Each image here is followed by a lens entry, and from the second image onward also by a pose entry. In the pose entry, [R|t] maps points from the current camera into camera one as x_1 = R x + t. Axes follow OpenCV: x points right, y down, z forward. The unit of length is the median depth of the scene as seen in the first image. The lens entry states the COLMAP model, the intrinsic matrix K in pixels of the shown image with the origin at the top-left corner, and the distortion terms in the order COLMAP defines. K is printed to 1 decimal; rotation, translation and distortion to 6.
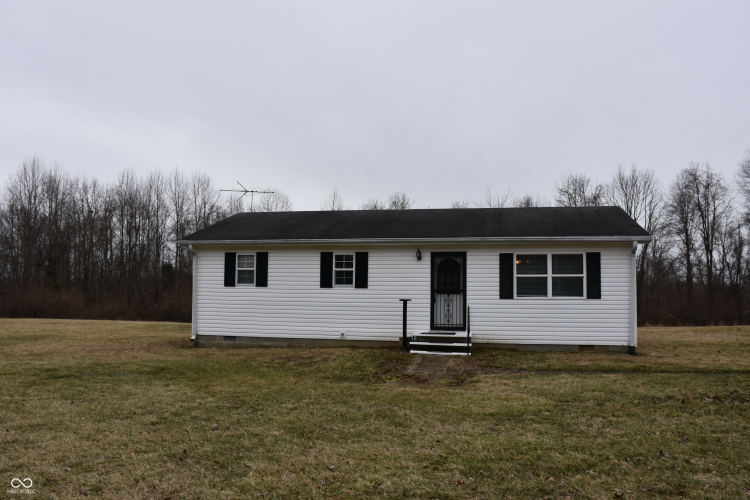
lens RADIAL K [[583.6, 0, 375.0], [0, 583.6, 258.5], [0, 0, 1]] dist [-0.152607, 0.107416]
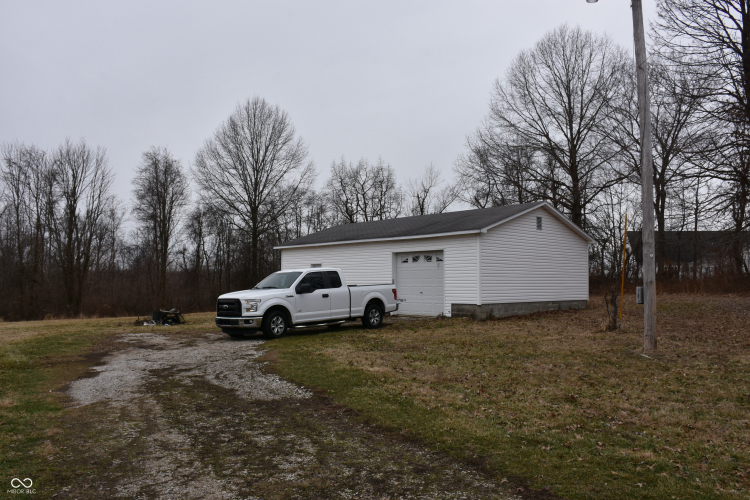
lens RADIAL K [[583.6, 0, 375.0], [0, 583.6, 258.5], [0, 0, 1]] dist [-0.152607, 0.107416]
pose [[0.722089, 0.020794, 0.691487, 0.612549], [-0.037361, 0.999262, 0.008964, -0.001764], [-0.690791, -0.032308, 0.722333, 0.068885]]
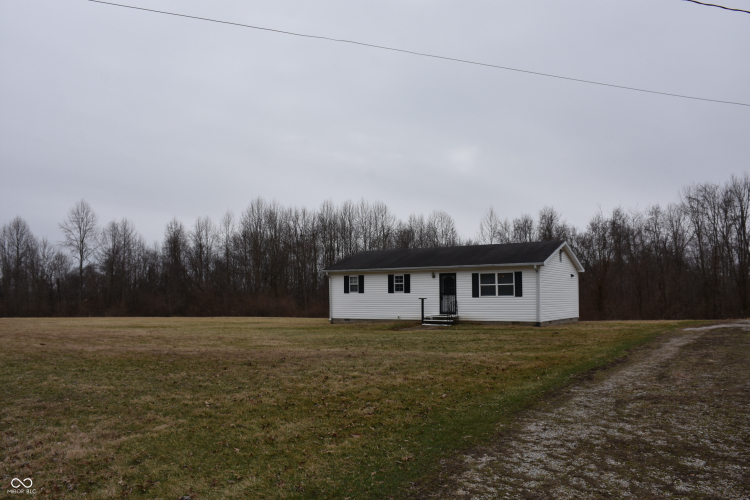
lens RADIAL K [[583.6, 0, 375.0], [0, 583.6, 258.5], [0, 0, 1]] dist [-0.152607, 0.107416]
pose [[0.935718, -0.037209, -0.350782, 0.555462], [0.034537, 0.999307, -0.013871, -0.039637], [0.351055, 0.000865, 0.936354, -0.842743]]
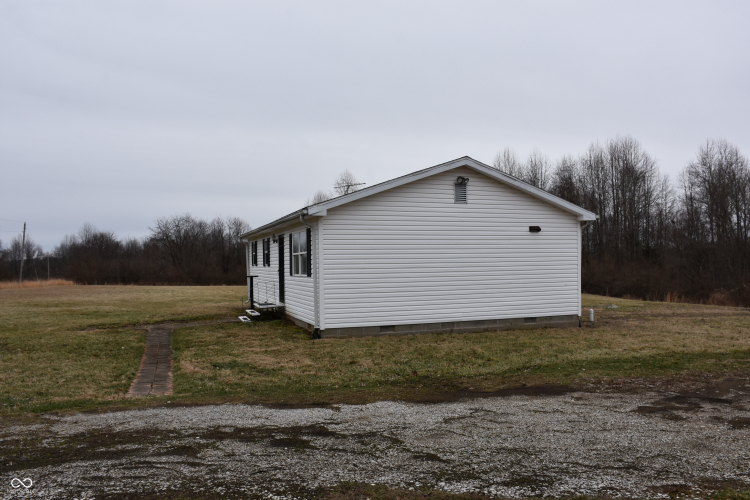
lens RADIAL K [[583.6, 0, 375.0], [0, 583.6, 258.5], [0, 0, 1]] dist [-0.152607, 0.107416]
pose [[0.529222, -0.023691, -0.848153, 1.164404], [0.071539, 0.997297, 0.016781, 0.028764], [0.845462, -0.069557, 0.529486, 0.523305]]
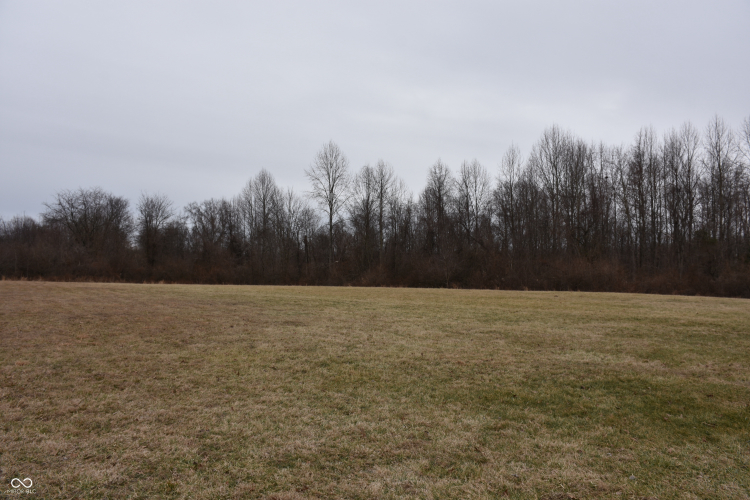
lens RADIAL K [[583.6, 0, 375.0], [0, 583.6, 258.5], [0, 0, 1]] dist [-0.152607, 0.107416]
pose [[0.727965, -0.004423, -0.685600, -0.677925], [0.040323, 0.998524, 0.036374, 0.010668], [0.684427, -0.054125, 0.727069, 0.193656]]
